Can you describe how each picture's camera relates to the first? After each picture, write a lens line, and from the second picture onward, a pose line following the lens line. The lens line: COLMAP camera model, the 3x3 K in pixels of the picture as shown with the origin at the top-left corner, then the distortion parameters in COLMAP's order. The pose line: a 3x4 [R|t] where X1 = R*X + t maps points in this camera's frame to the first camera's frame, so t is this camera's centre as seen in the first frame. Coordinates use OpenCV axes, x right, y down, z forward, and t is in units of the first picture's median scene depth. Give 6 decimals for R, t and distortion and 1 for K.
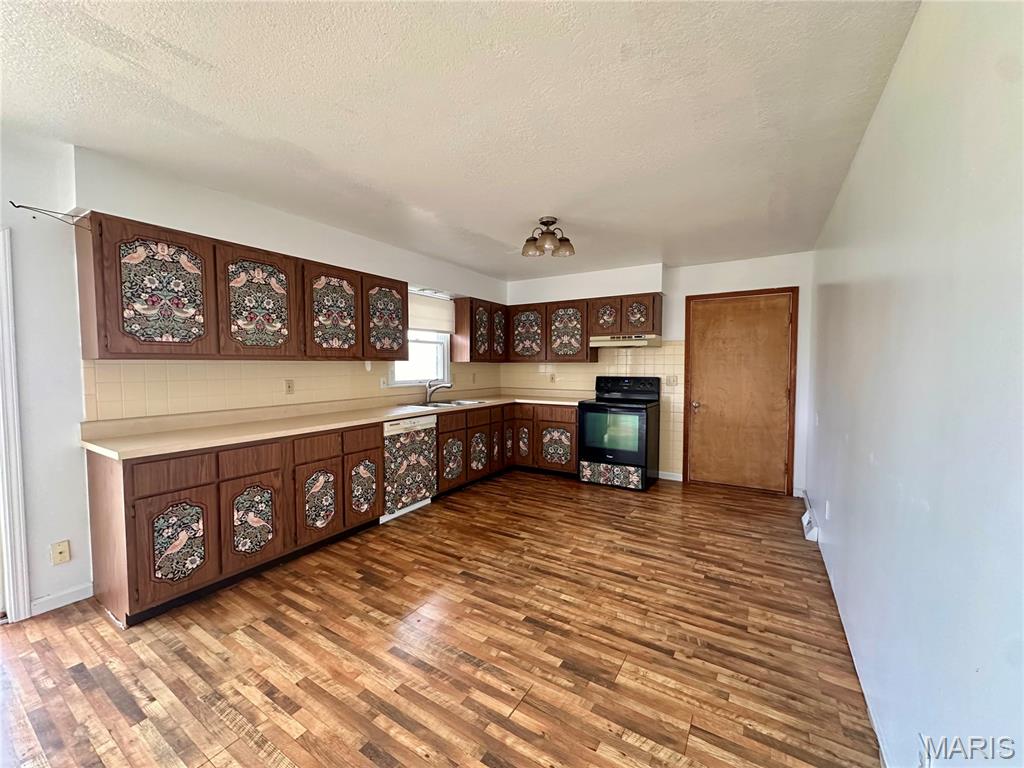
lens RADIAL K [[406.0, 0, 516.6], [0, 406.0, 383.3], [0, 0, 1]] dist [-0.005127, 0.000930]
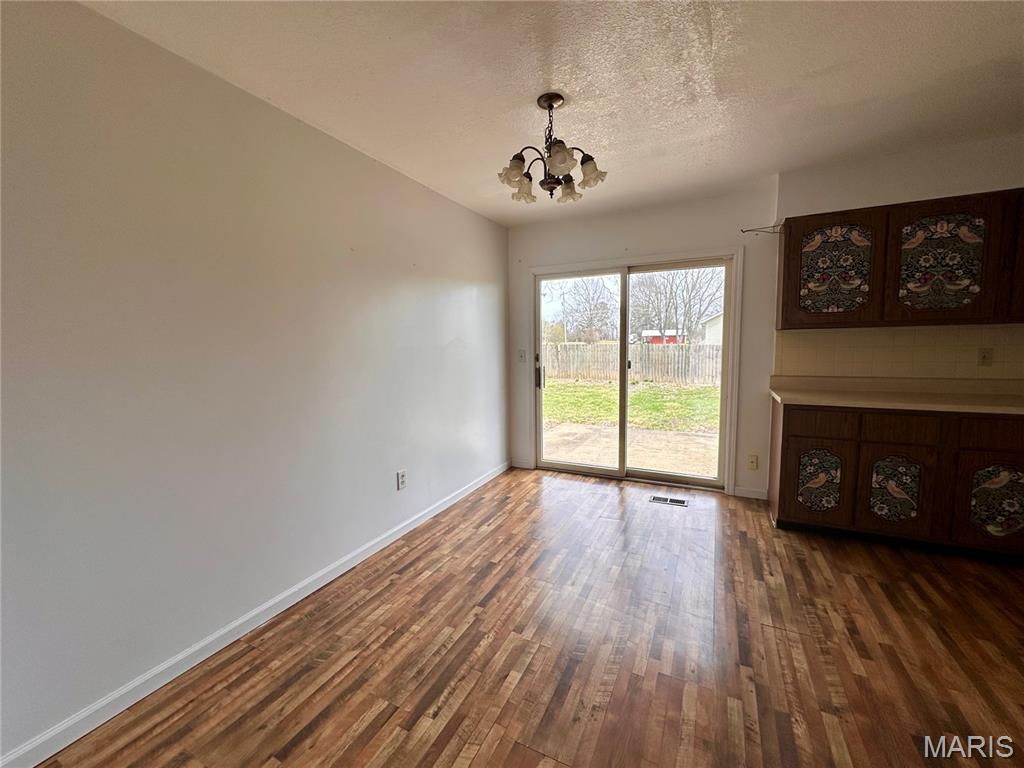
lens RADIAL K [[406.0, 0, 509.8], [0, 406.0, 382.7], [0, 0, 1]] dist [-0.005127, 0.000930]
pose [[0.083648, 0.093123, -0.992135, 0.219376], [-0.029351, 0.995422, 0.090957, 0.019110], [0.996063, 0.021512, 0.085999, -0.016543]]
